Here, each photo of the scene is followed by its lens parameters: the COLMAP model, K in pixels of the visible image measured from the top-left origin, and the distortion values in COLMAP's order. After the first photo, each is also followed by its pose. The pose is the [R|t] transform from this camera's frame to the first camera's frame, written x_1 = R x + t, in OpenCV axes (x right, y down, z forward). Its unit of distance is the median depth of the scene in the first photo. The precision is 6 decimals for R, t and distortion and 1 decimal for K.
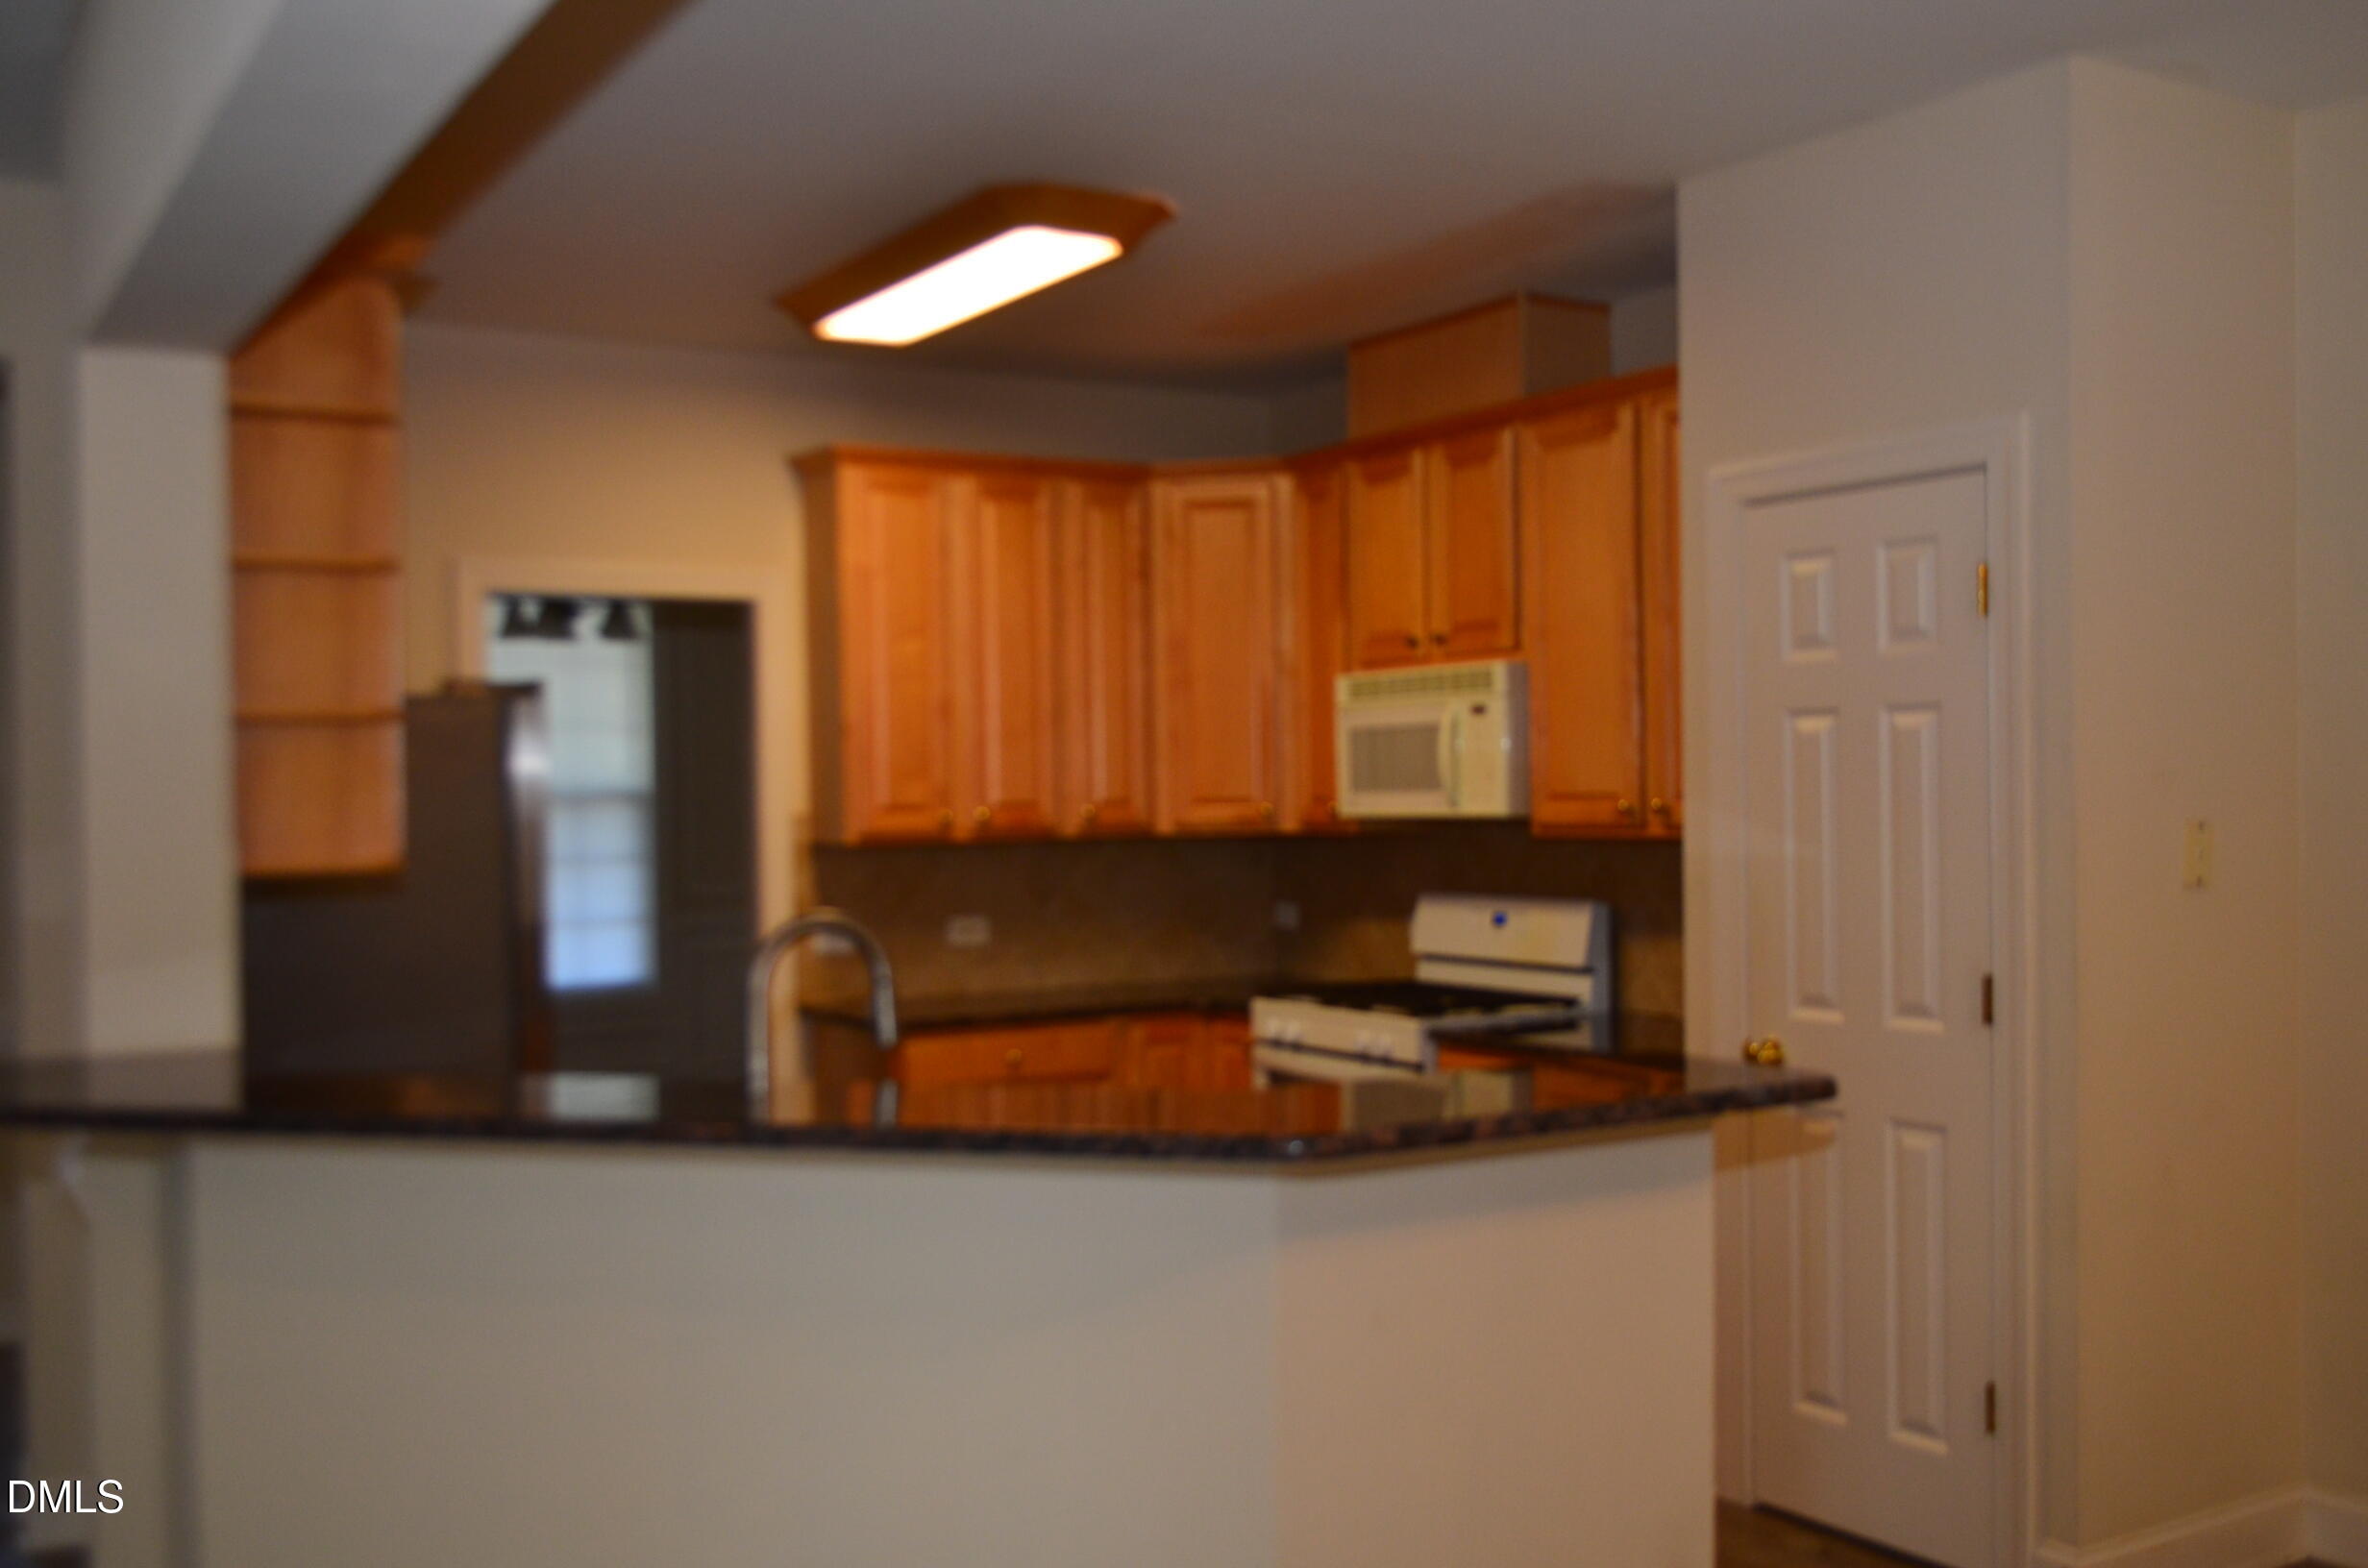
lens RADIAL K [[2283.4, 0, 1185.4], [0, 2283.4, 797.7], [0, 0, 1]] dist [0.004817, 0.000000]
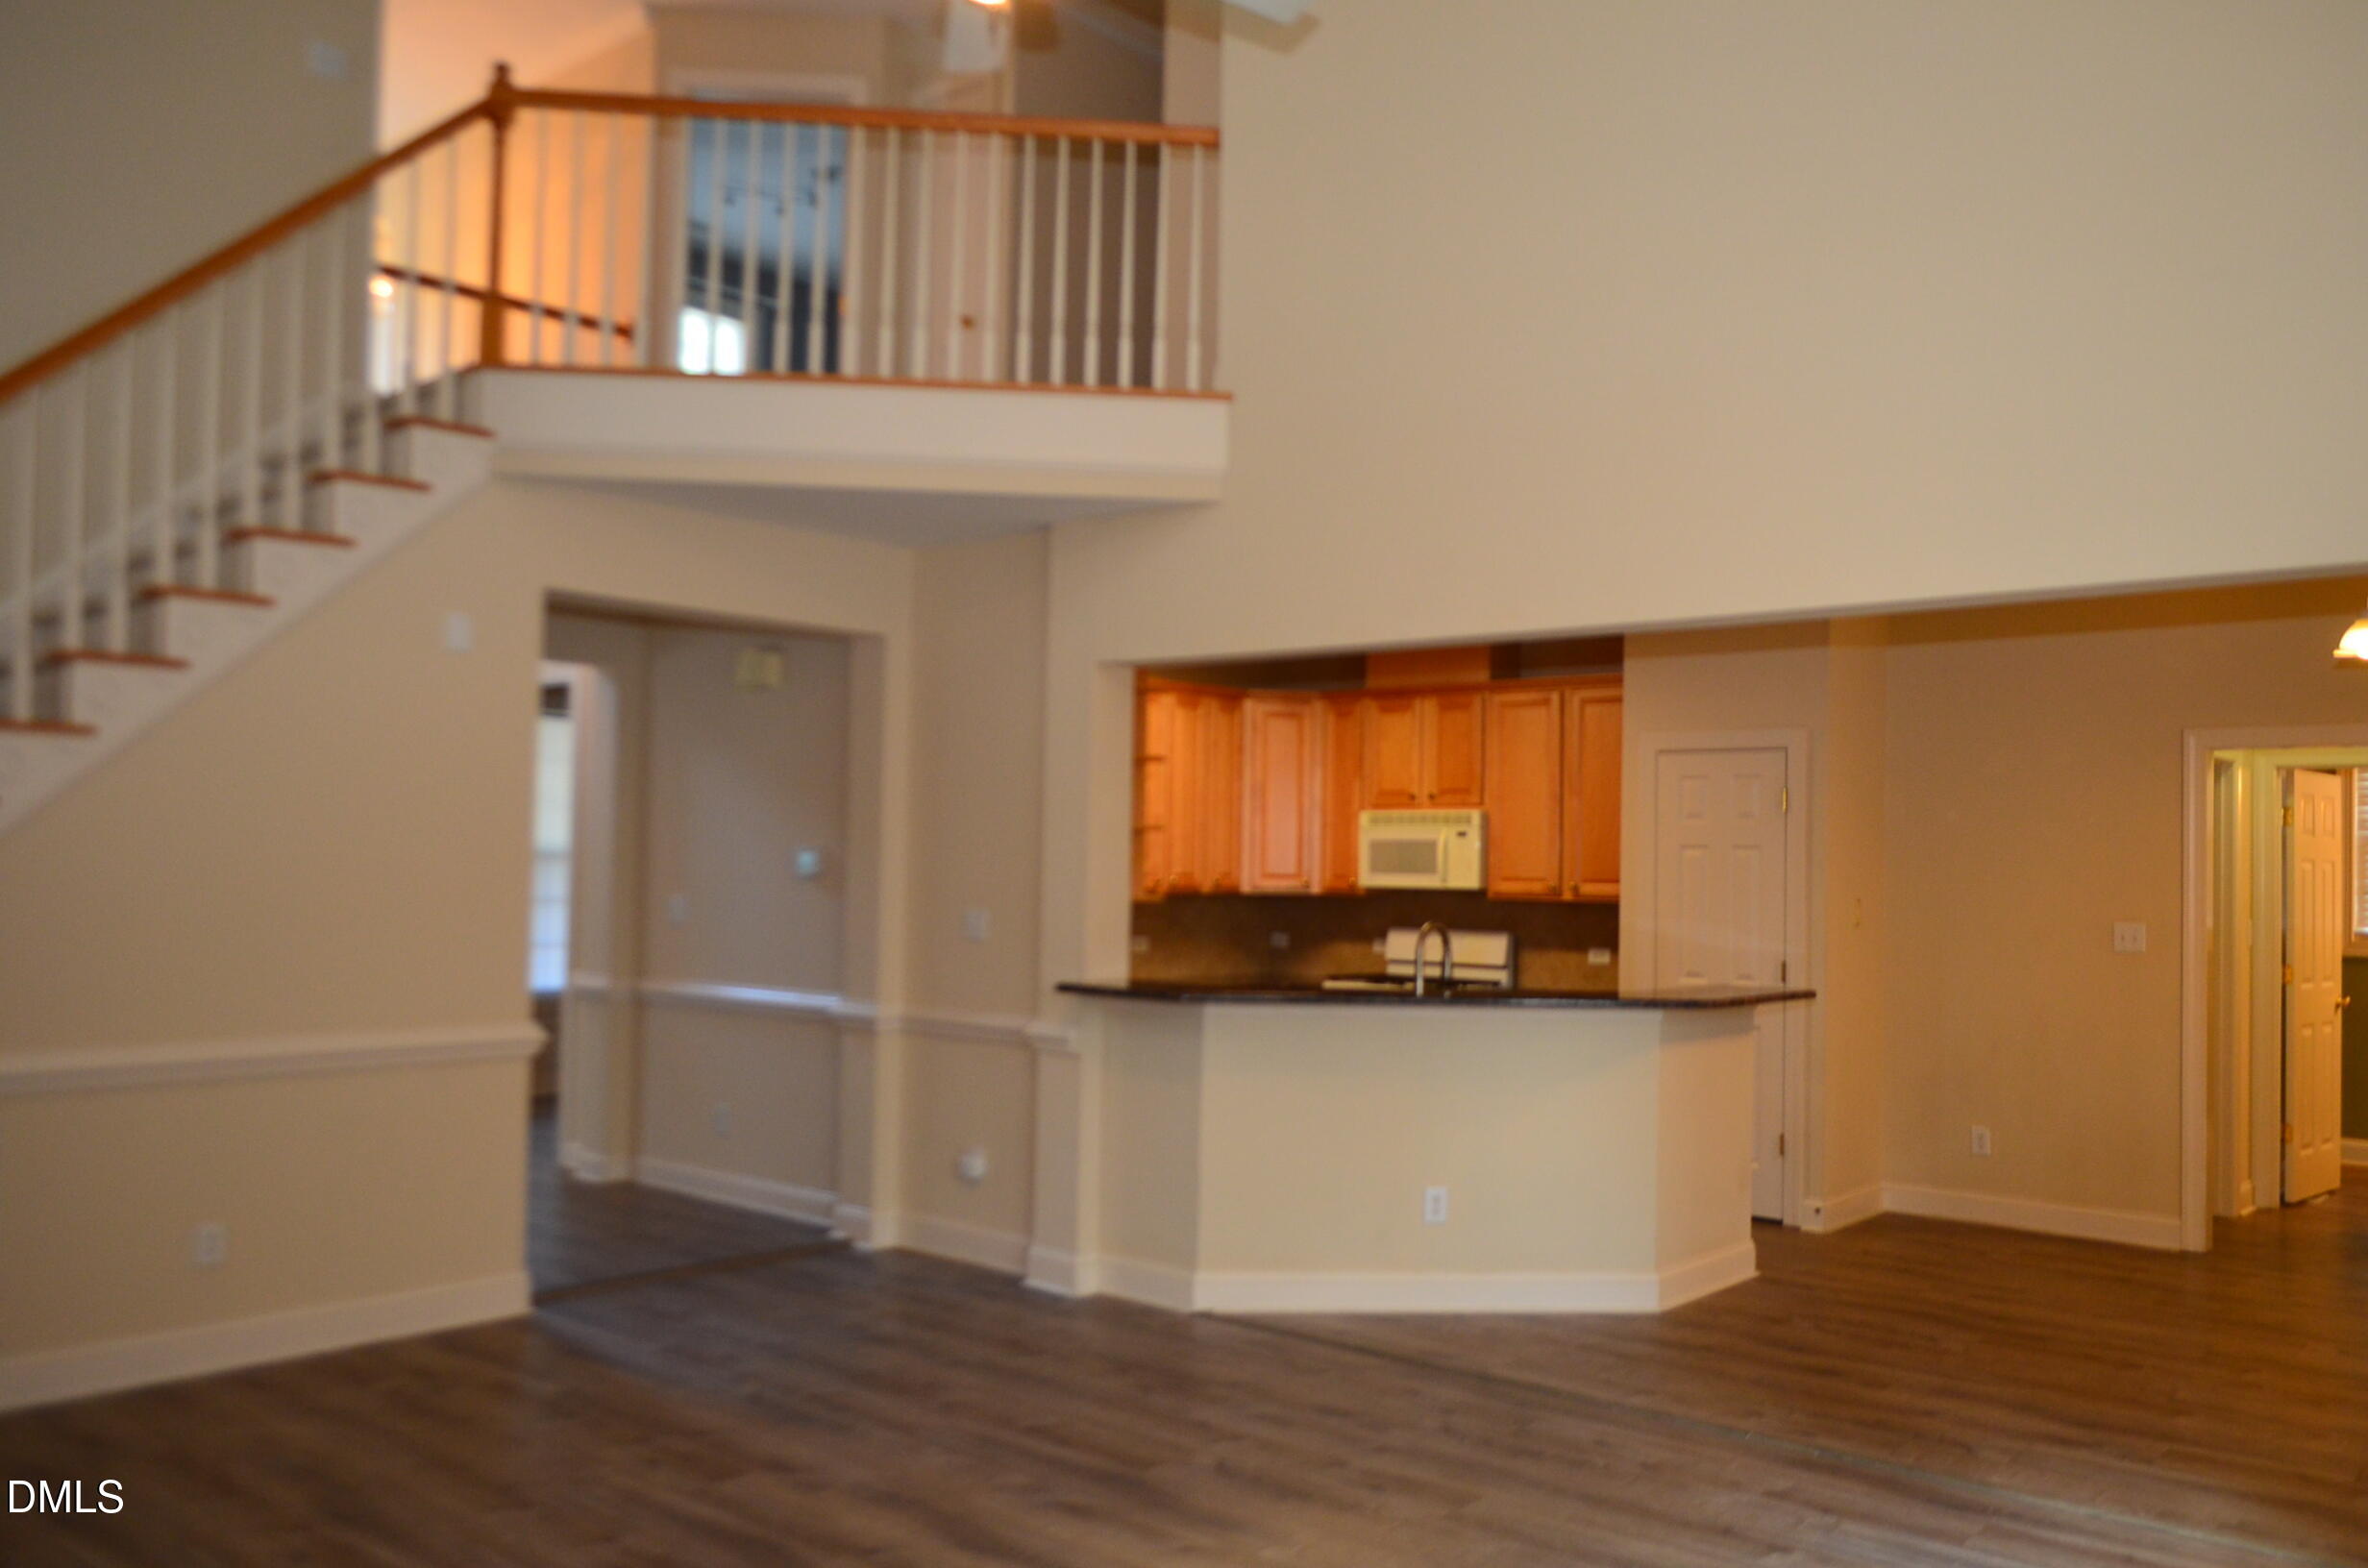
lens RADIAL K [[1882.0, 0, 1184.0], [0, 1882.0, 769.5], [0, 0, 1]] dist [-0.003979, 0.000650]
pose [[0.951588, 0.045263, 0.304025, -0.576189], [-0.029020, 0.997910, -0.057737, 0.006475], [-0.306003, 0.046119, 0.950913, -0.462127]]
